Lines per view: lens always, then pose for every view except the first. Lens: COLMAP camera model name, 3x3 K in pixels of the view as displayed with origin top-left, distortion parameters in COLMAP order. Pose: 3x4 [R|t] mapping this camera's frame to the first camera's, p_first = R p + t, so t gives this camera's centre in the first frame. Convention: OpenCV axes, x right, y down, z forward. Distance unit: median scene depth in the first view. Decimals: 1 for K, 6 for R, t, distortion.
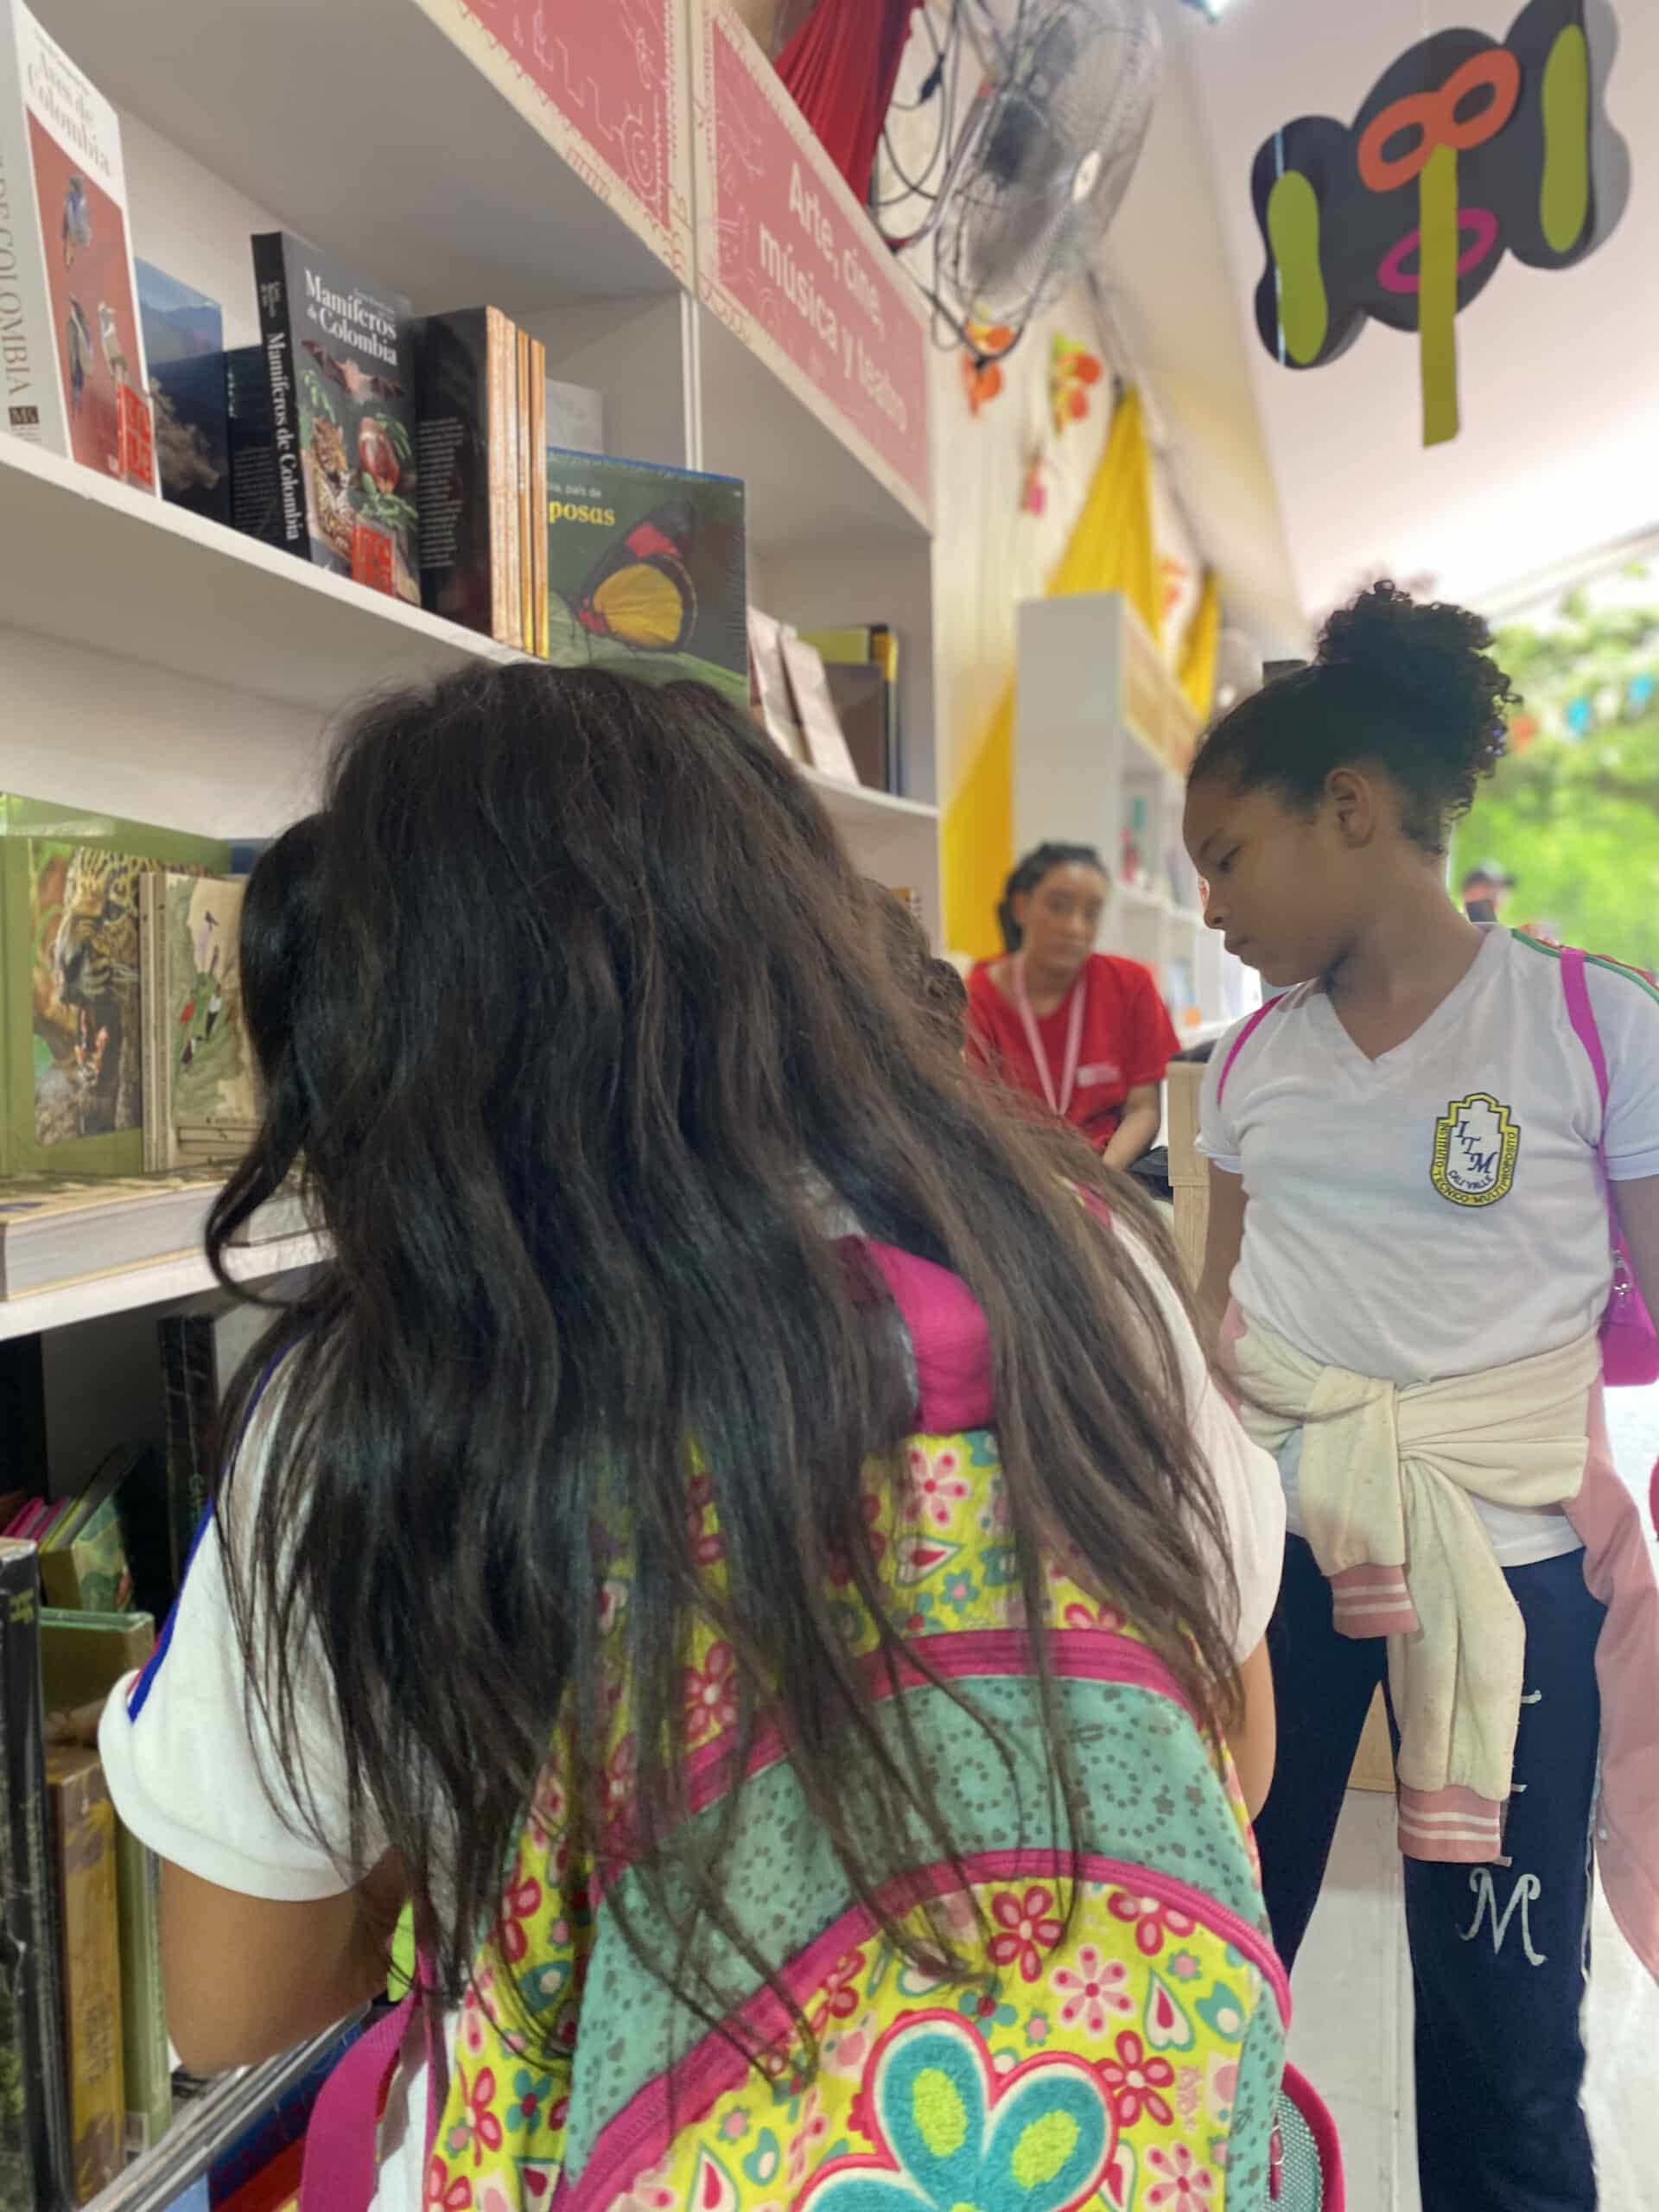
lens RADIAL K [[1684.4, 0, 829.5], [0, 1684.4, 1103.1], [0, 0, 1]] dist [-0.016949, 0.008400]
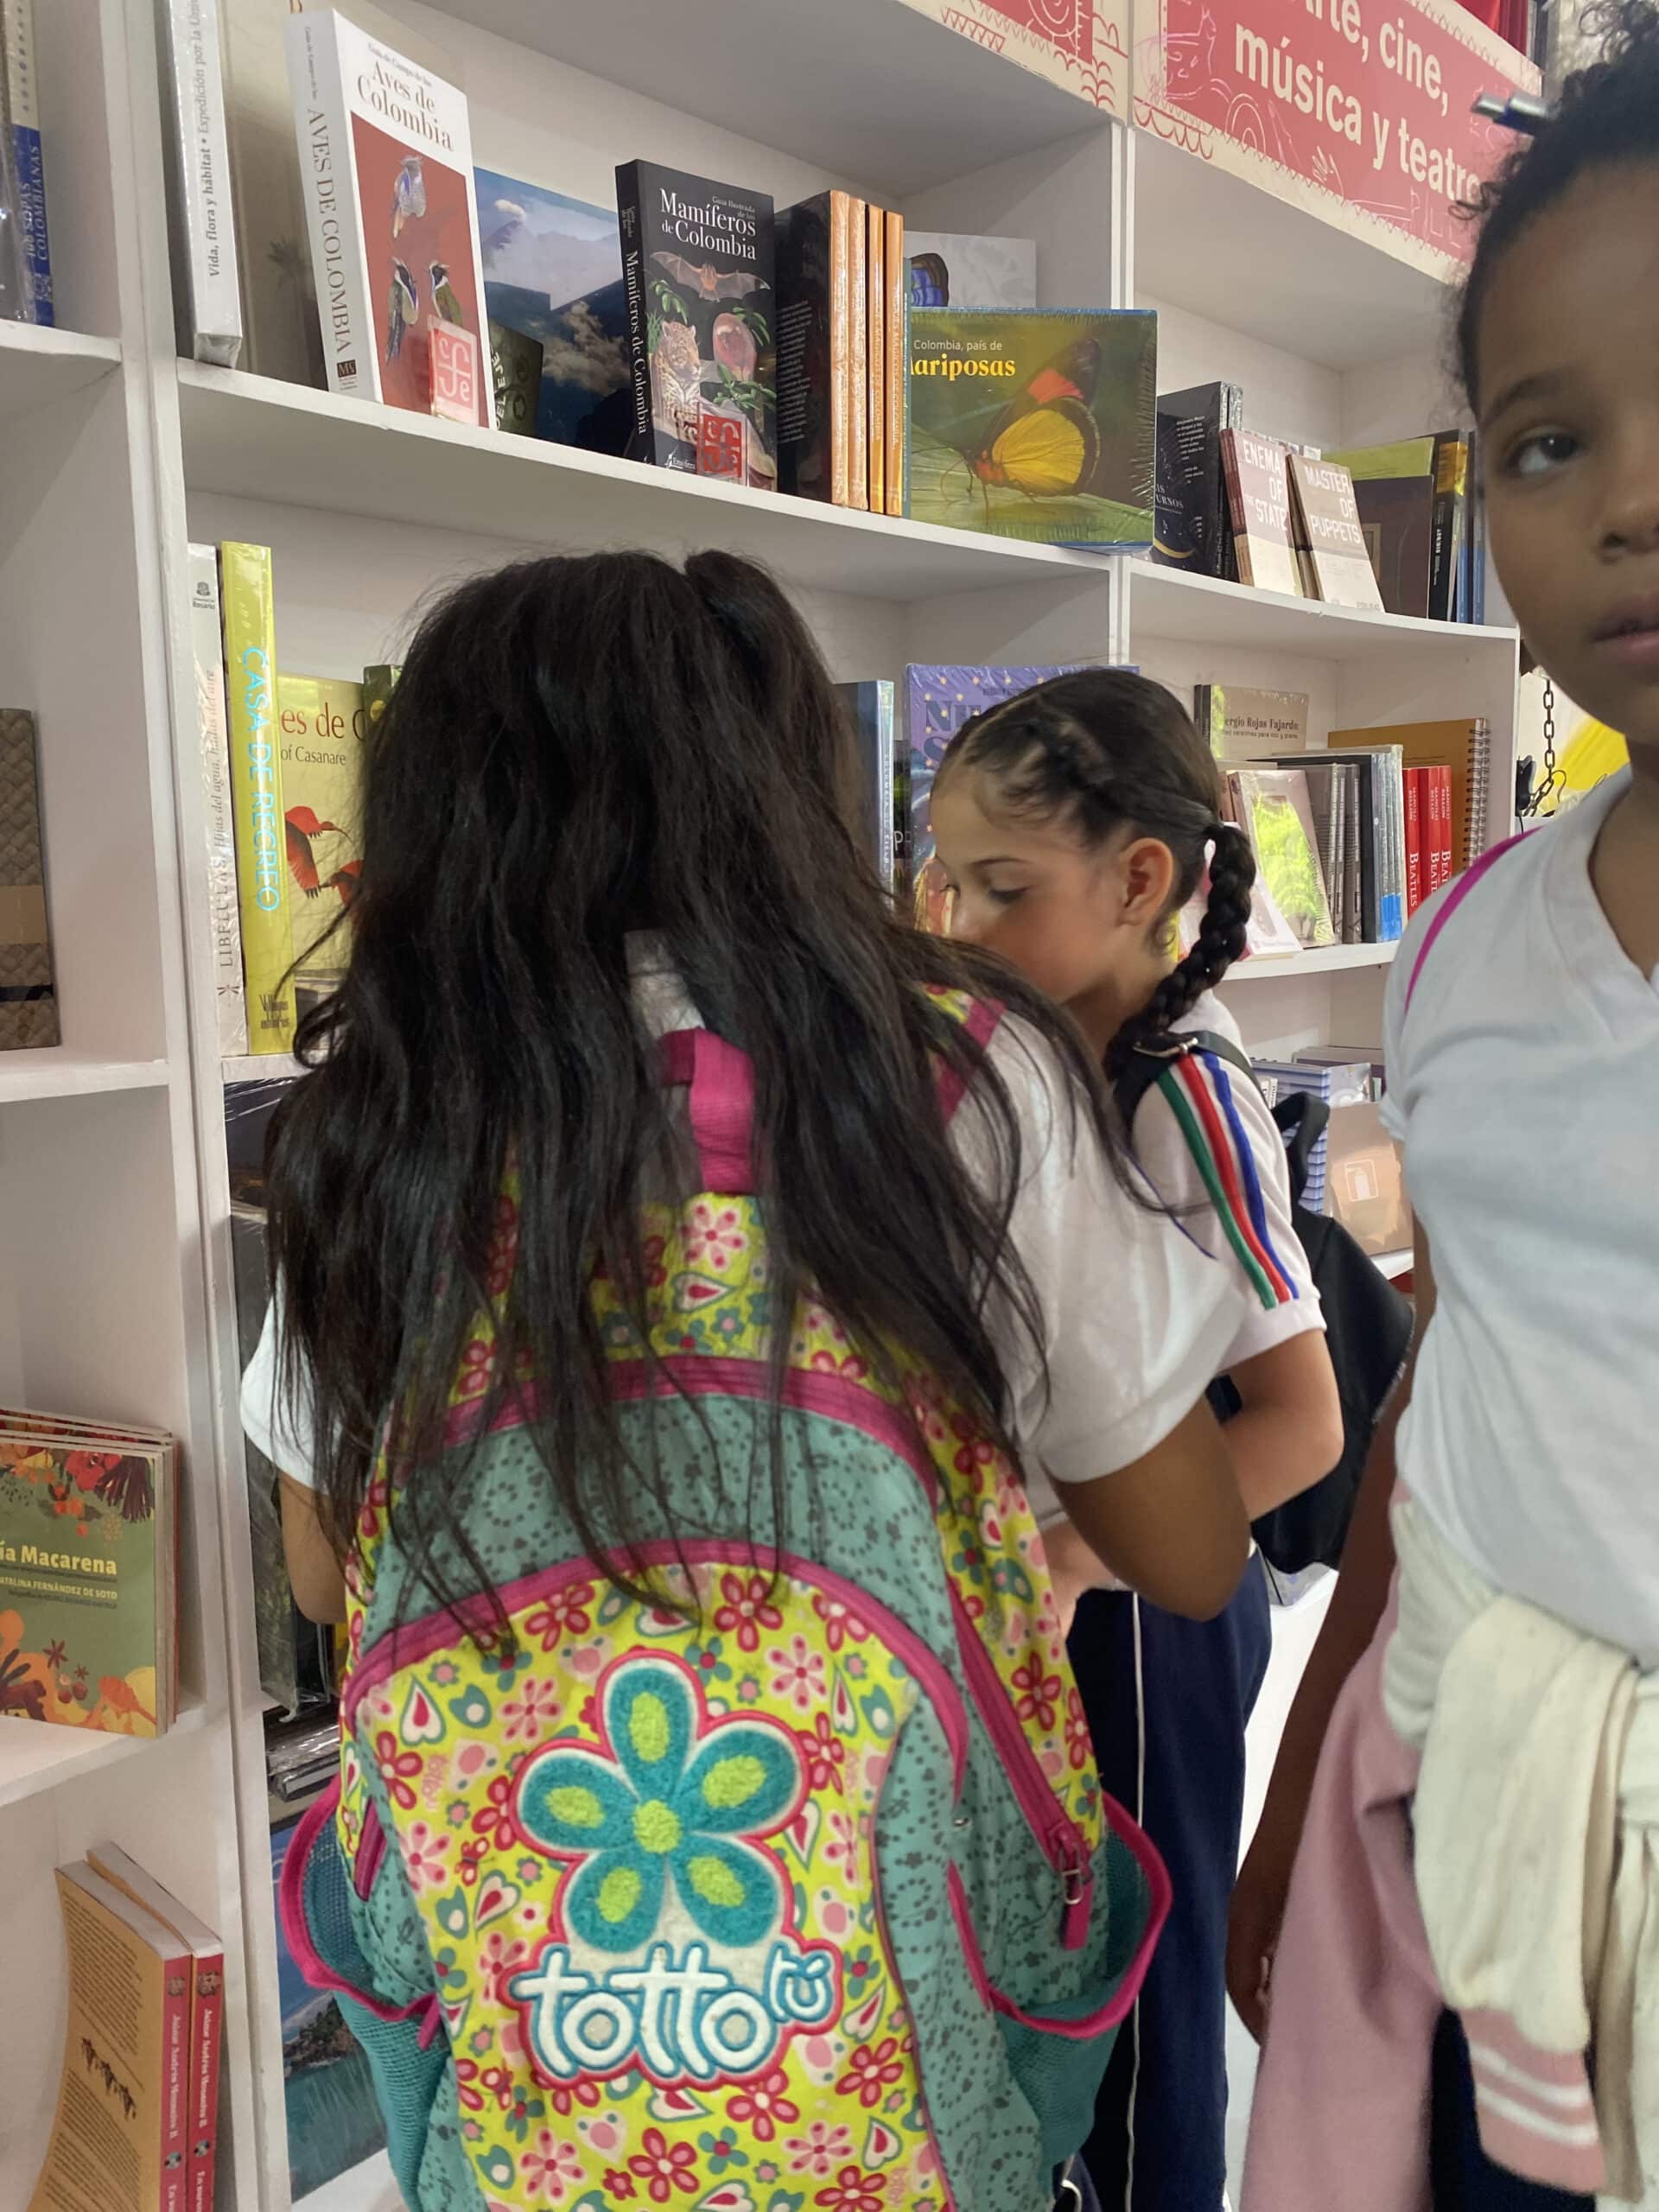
lens RADIAL K [[1684.4, 0, 830.1], [0, 1684.4, 1101.0], [0, 0, 1]] dist [-0.016949, 0.008400]
pose [[0.883841, 0.073124, -0.462036, 0.679694], [-0.032552, 0.994927, 0.095191, 0.018592], [0.466653, -0.069093, 0.881738, 0.000629]]
